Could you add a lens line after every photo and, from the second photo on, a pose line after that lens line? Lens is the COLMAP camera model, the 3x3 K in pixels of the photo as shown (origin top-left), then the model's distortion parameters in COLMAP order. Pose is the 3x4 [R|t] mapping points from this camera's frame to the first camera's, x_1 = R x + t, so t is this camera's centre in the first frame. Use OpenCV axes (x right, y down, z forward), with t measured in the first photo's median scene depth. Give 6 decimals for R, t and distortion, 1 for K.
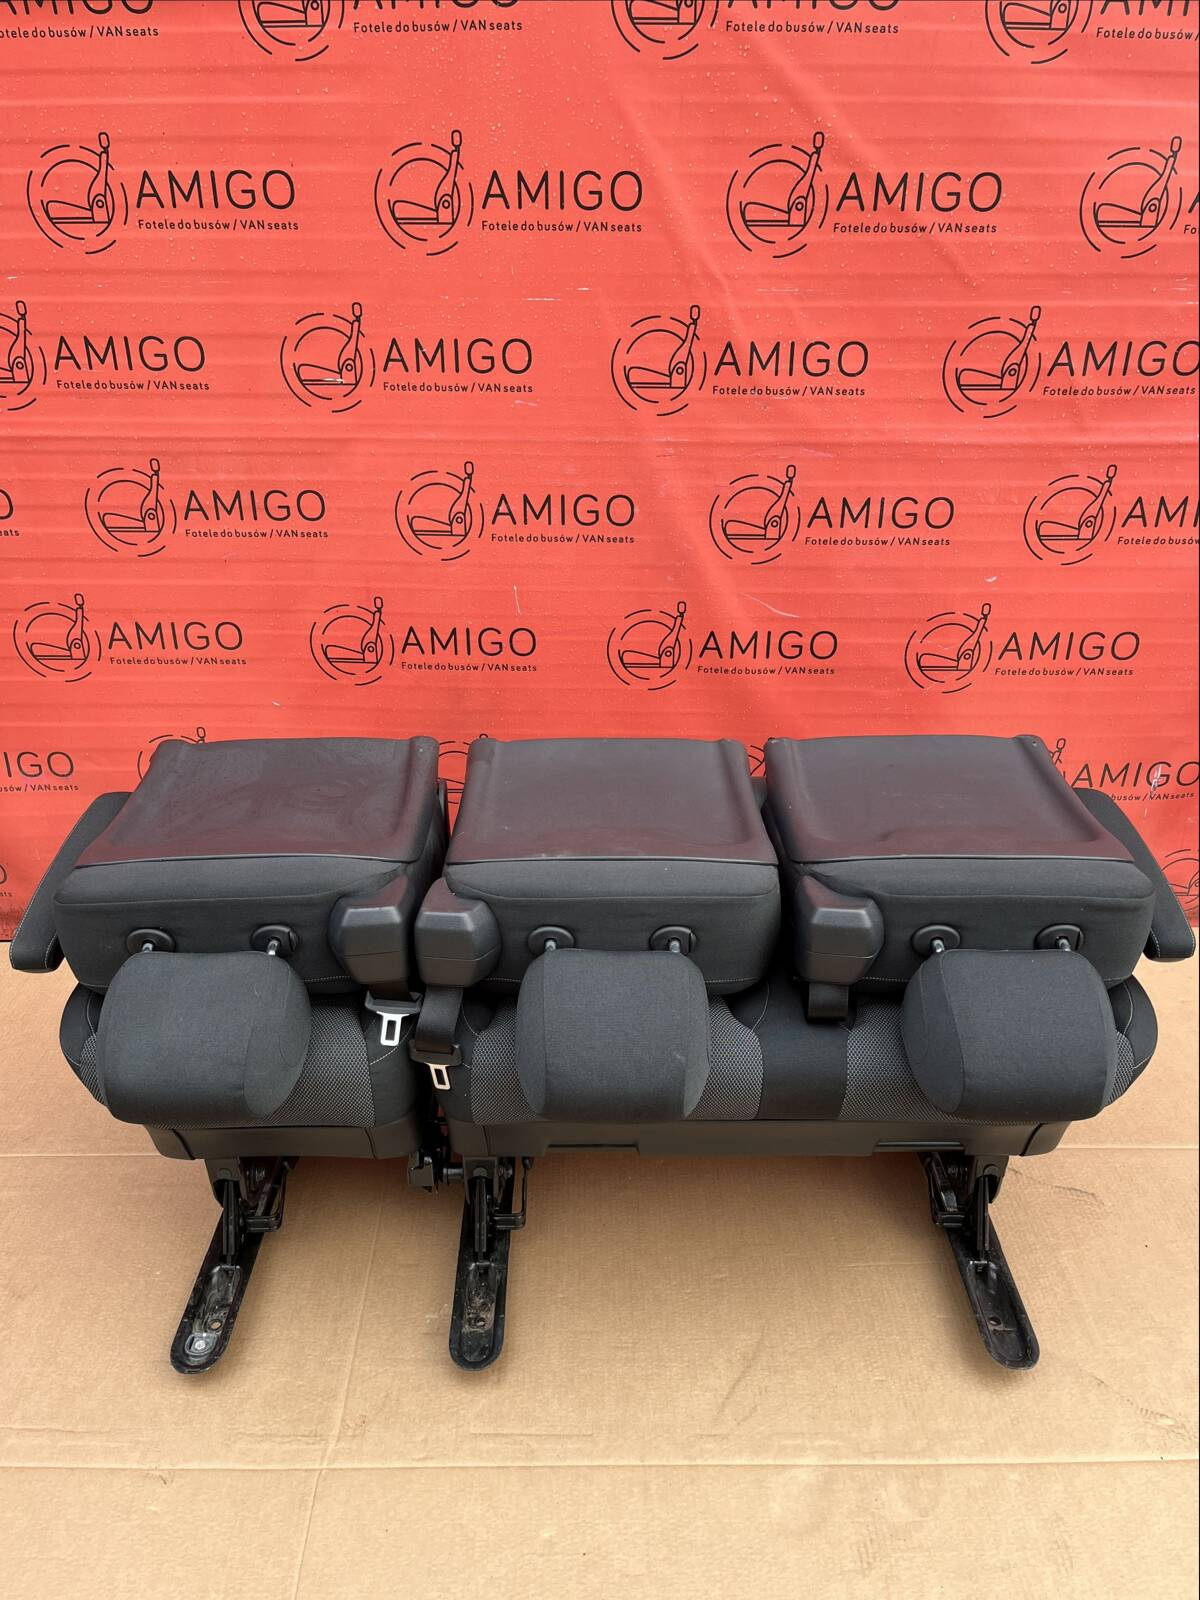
lens RADIAL K [[1334.9, 0, 587.7], [0, 1334.9, 808.4], [0, 0, 1]] dist [0.066155, -0.118975]
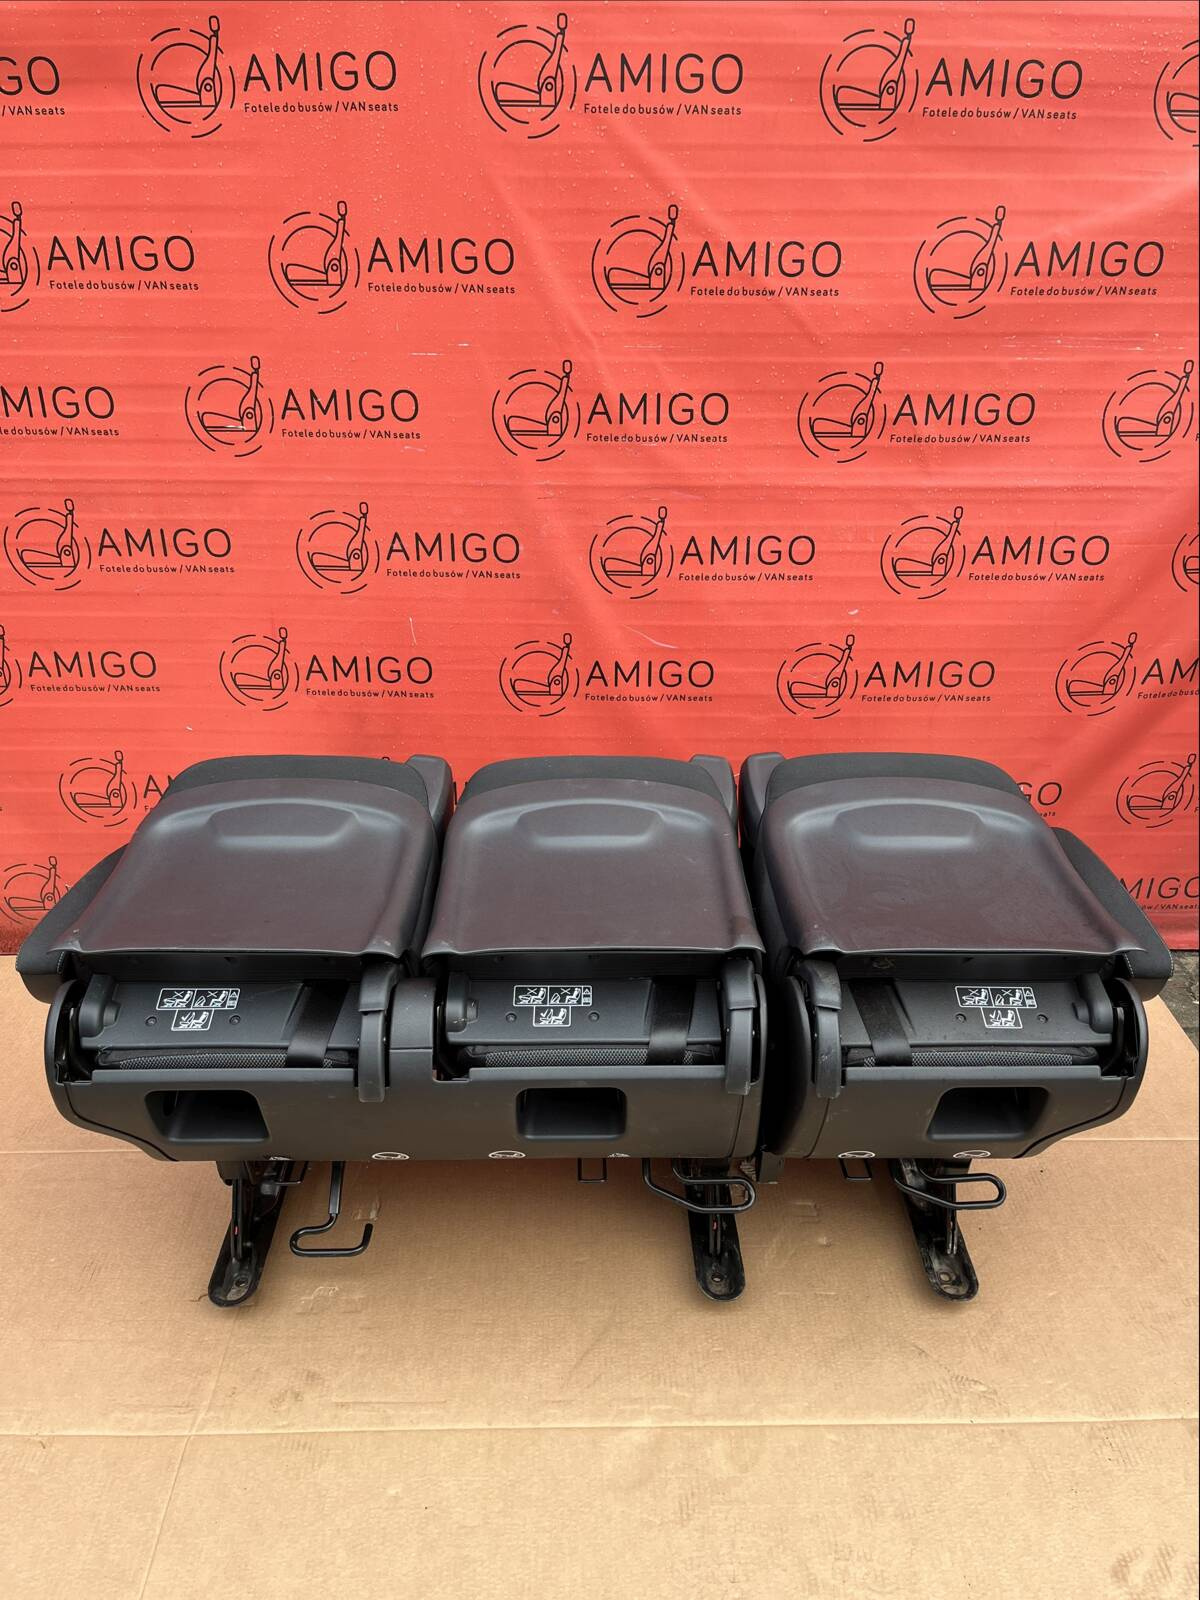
lens RADIAL K [[1334.9, 0, 600.3], [0, 1334.9, 805.6], [0, 0, 1]] dist [0.066155, -0.118975]
pose [[0.999940, -0.001361, 0.010831, 0.097141], [0.001696, 0.999520, -0.030923, 0.019336], [-0.010784, 0.030939, 0.999463, -0.074695]]
